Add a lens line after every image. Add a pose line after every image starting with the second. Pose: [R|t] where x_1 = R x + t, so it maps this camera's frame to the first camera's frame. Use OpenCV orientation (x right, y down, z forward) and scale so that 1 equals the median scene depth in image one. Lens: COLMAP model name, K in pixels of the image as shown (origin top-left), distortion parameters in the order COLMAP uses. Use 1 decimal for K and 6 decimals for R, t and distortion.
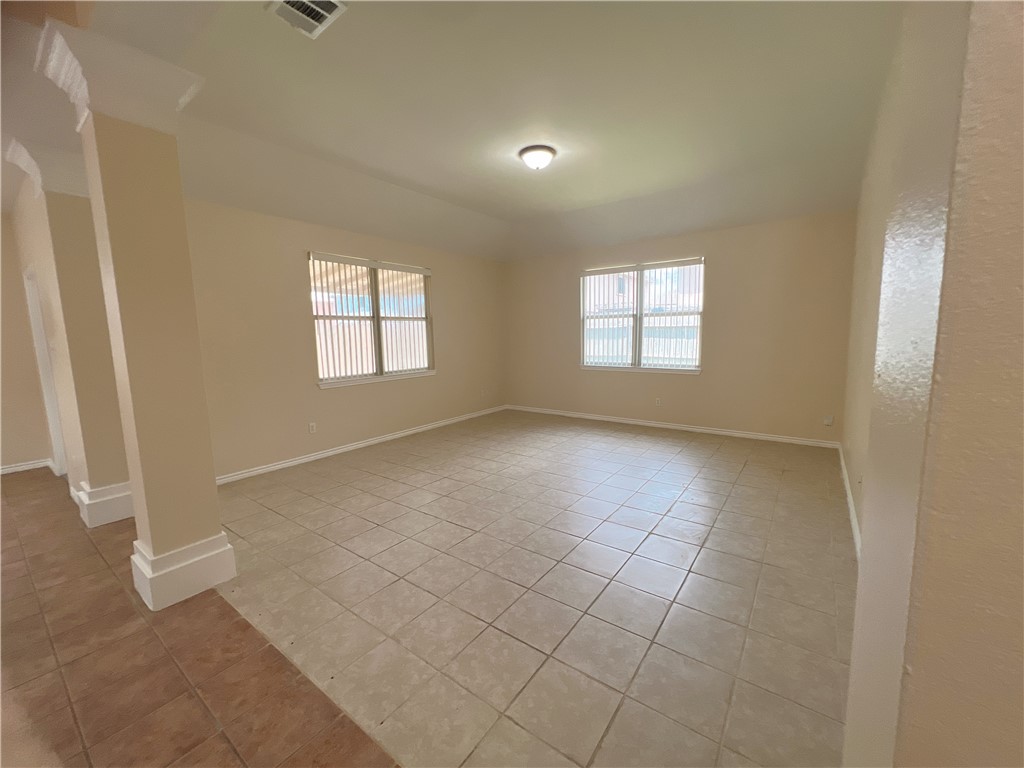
lens RADIAL K [[409.2, 0, 512.4], [0, 409.2, 386.6], [0, 0, 1]] dist [-0.001757, 0.000427]
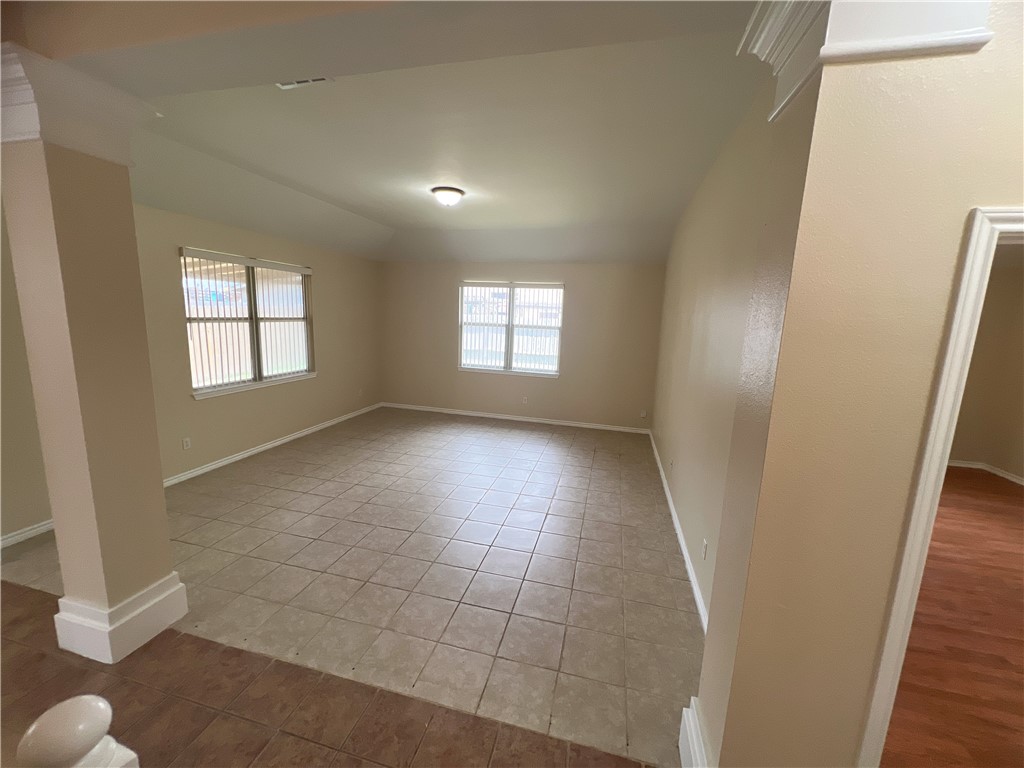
lens RADIAL K [[409.2, 0, 515.7], [0, 409.2, 381.9], [0, 0, 1]] dist [-0.001757, 0.000427]
pose [[0.921982, -0.004242, 0.387210, -0.182831], [-0.008393, 0.999486, 0.030934, -0.074347], [-0.387142, -0.031770, 0.921473, -0.114202]]
